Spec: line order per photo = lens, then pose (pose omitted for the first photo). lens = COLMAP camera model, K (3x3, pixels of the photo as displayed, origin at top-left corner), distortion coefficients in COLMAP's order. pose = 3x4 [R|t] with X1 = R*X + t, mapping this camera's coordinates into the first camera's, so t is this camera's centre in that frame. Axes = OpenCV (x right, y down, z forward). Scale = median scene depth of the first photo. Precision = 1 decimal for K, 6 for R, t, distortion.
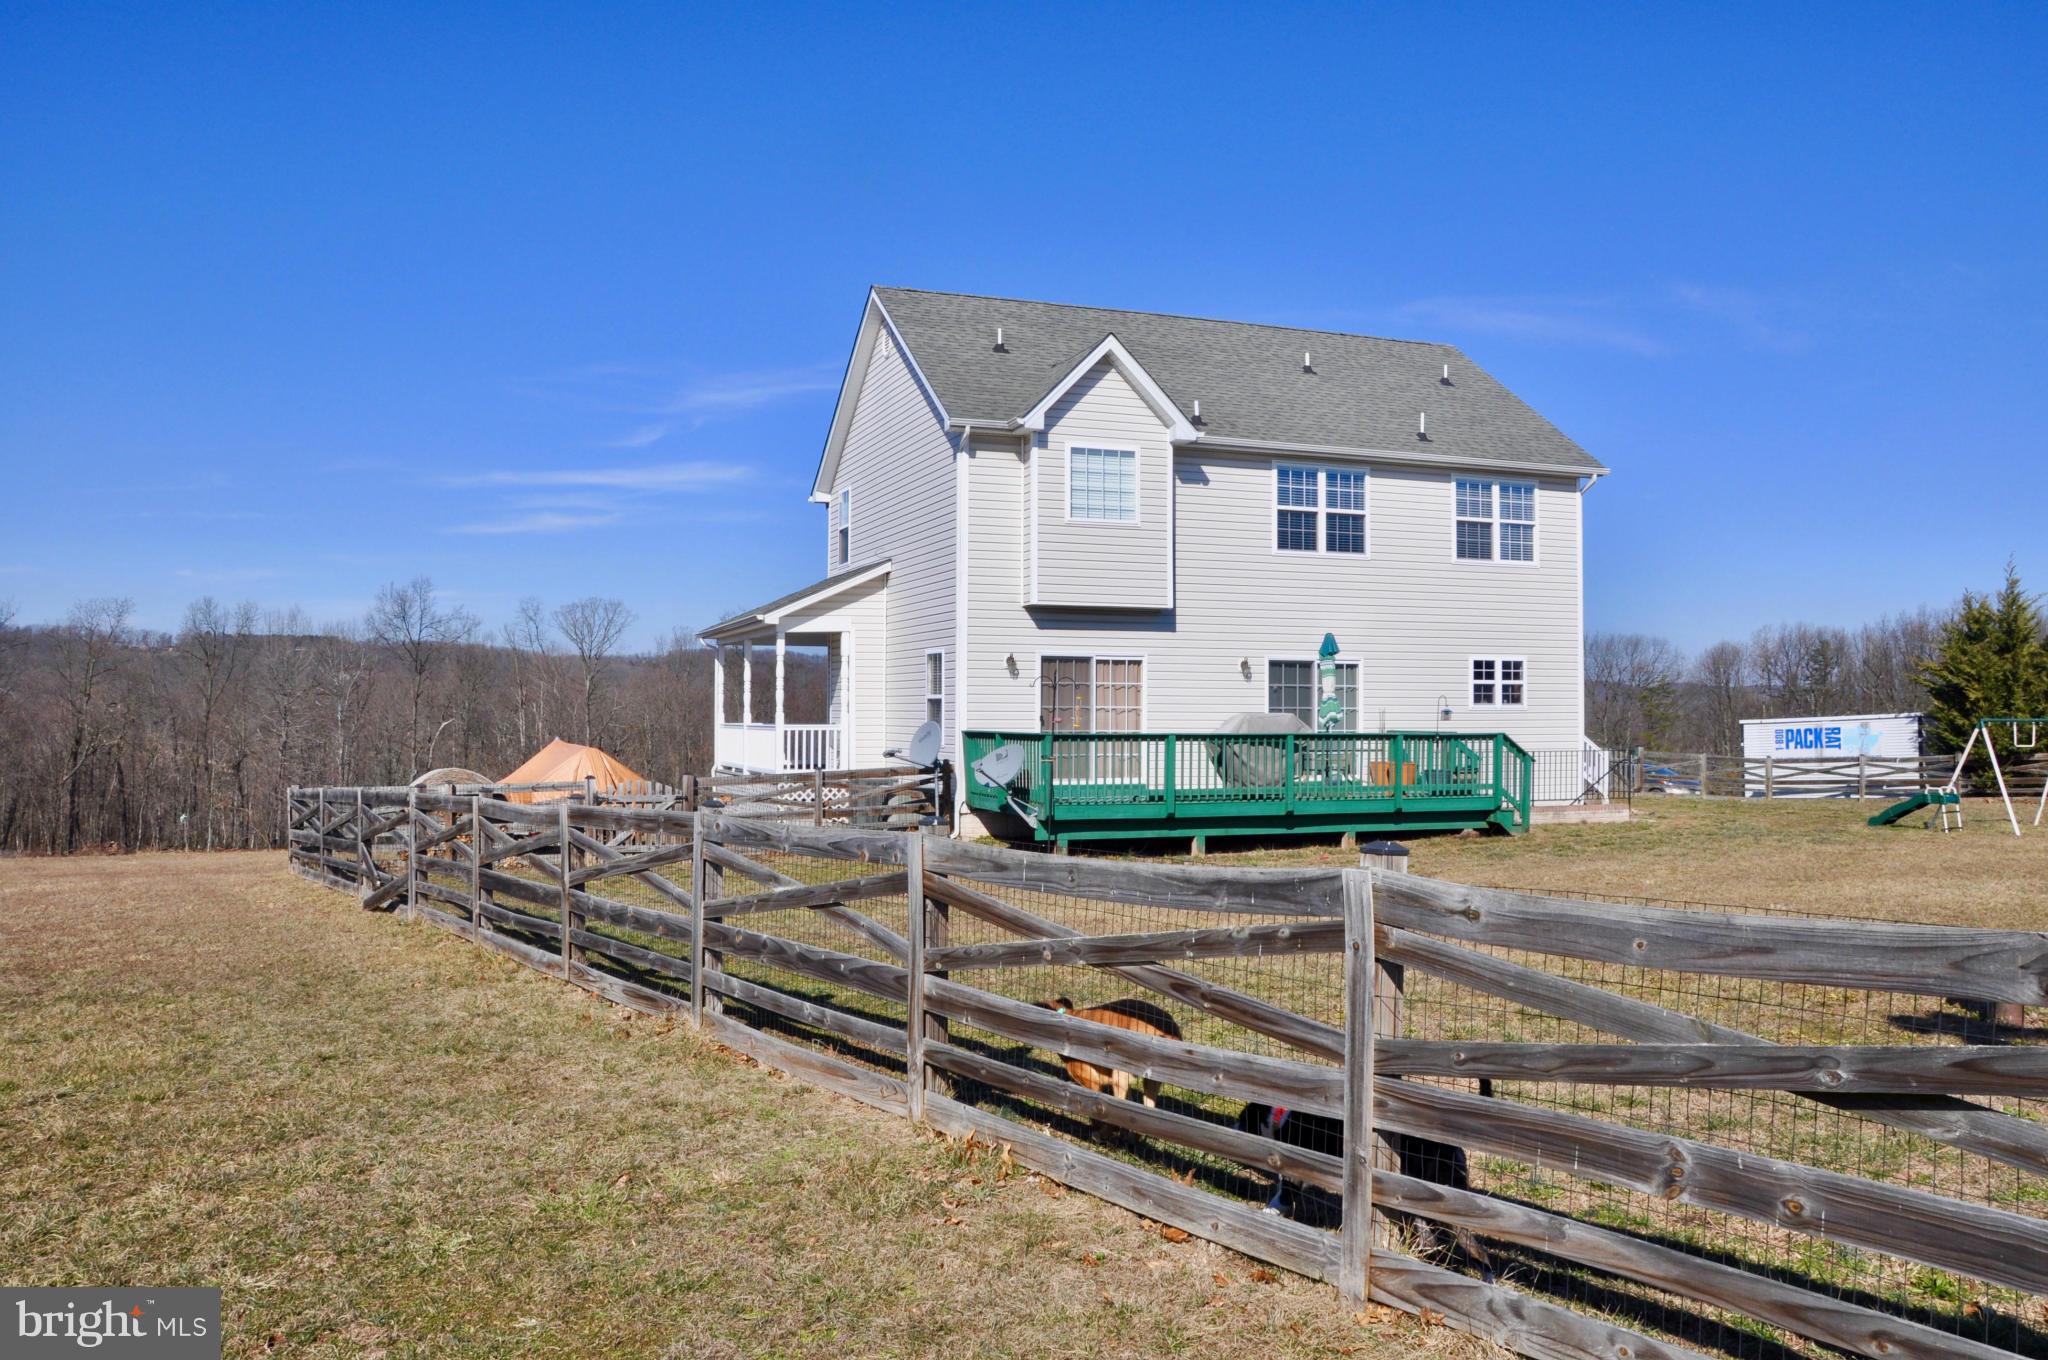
lens RADIAL K [[1588.7, 0, 1024.0], [0, 1588.7, 680.0], [0, 0, 1]] dist [-0.129201, 0.003563]
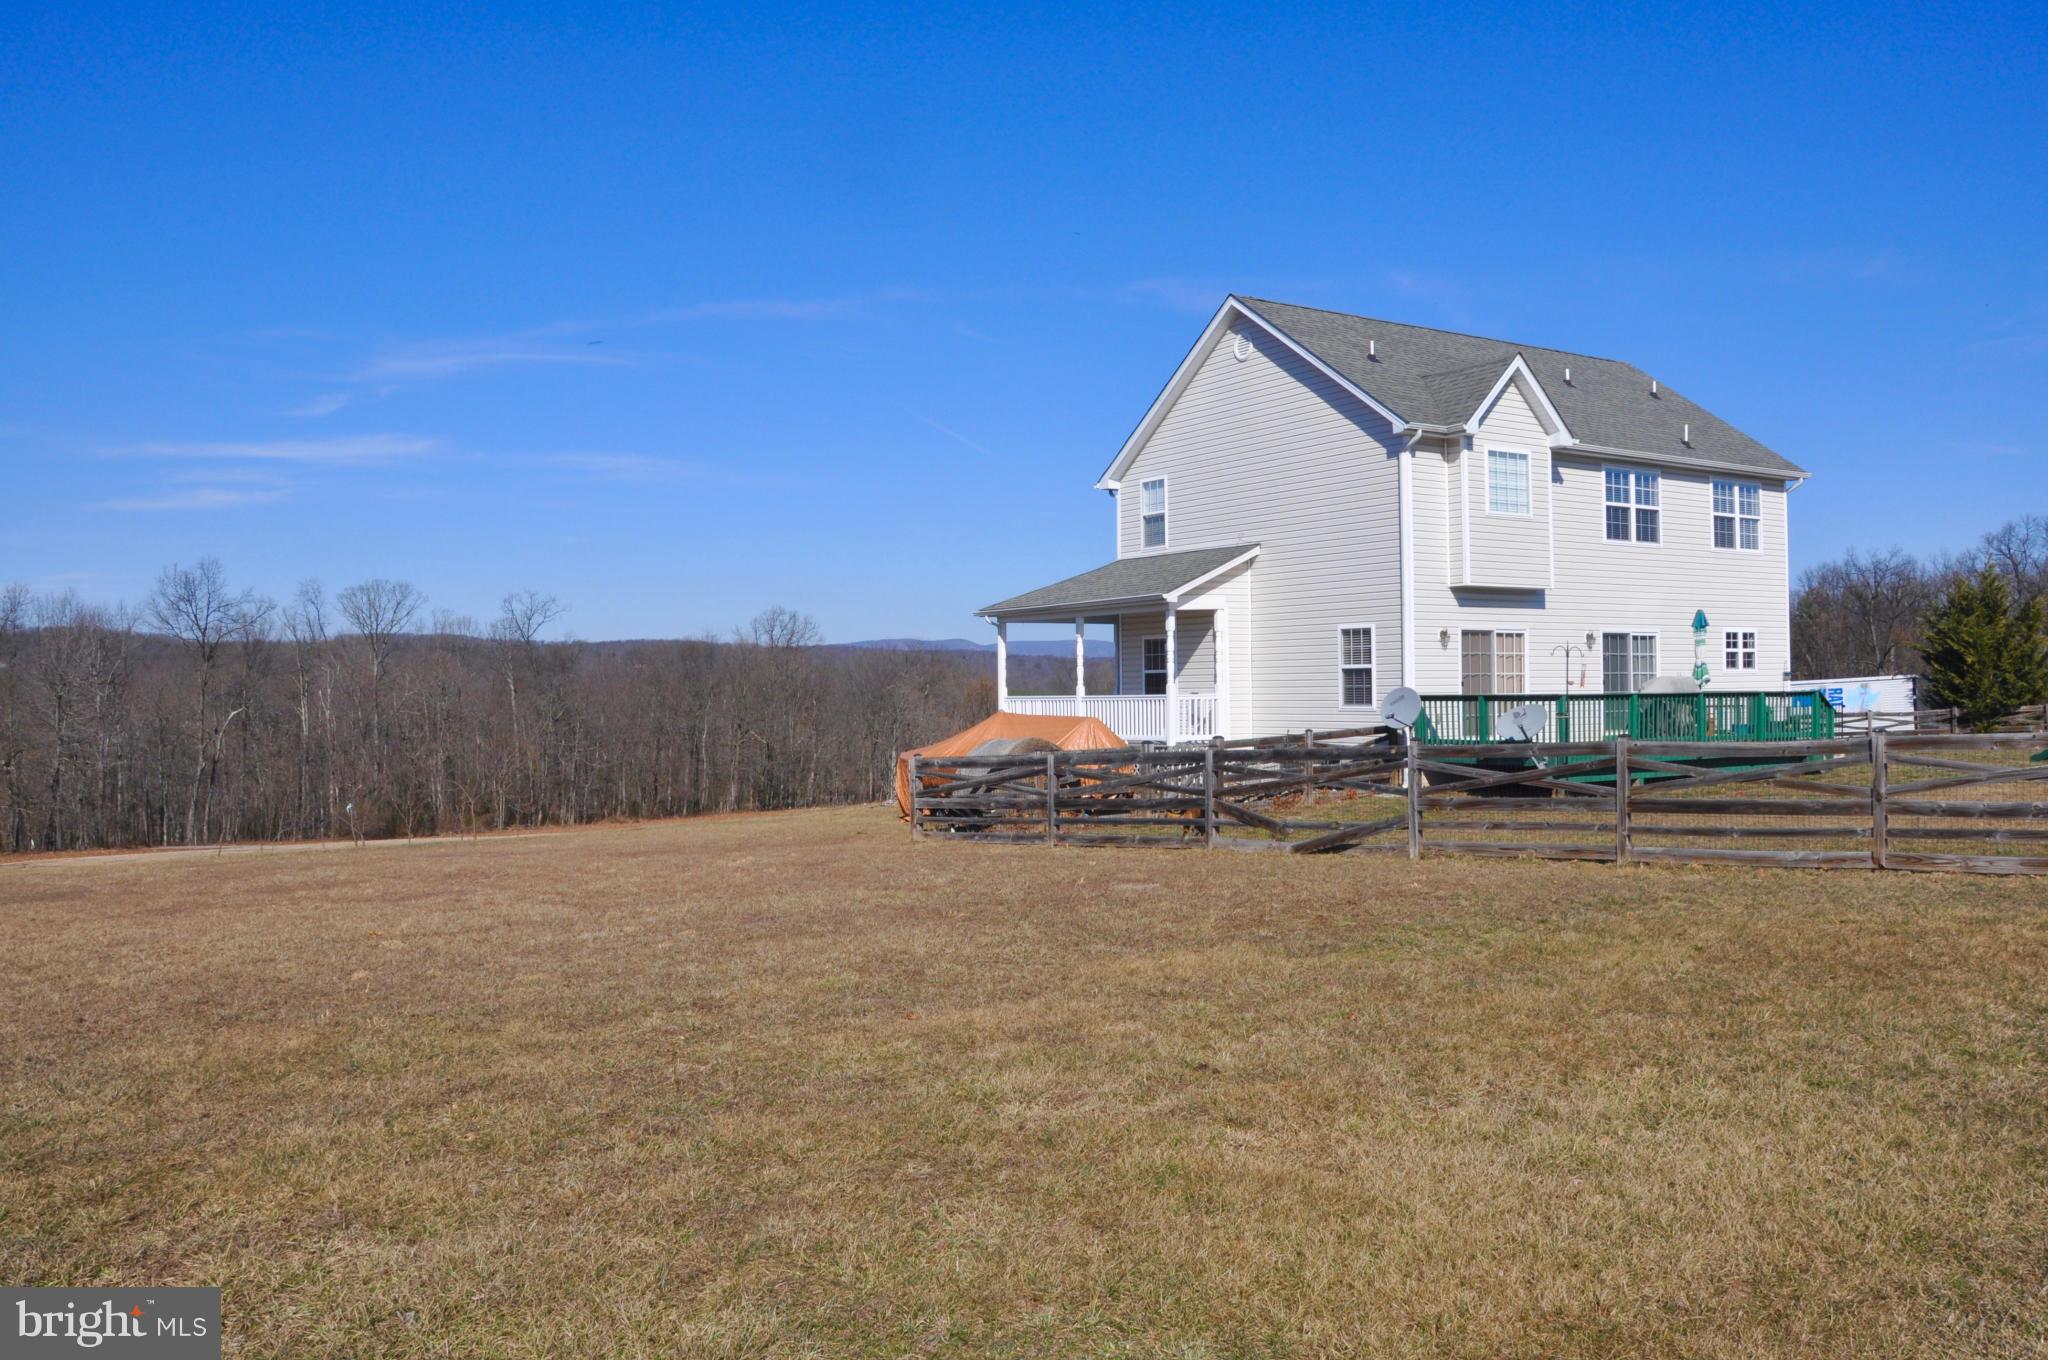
lens RADIAL K [[1602.7, 0, 1024.0], [0, 1602.7, 716.6], [0, 0, 1]] dist [-0.096257, 0.004114]
pose [[0.975901, -0.019930, 0.217303, -0.502292], [0.012213, 0.999248, 0.036797, 0.001333], [-0.217873, -0.033256, 0.975410, -0.060151]]
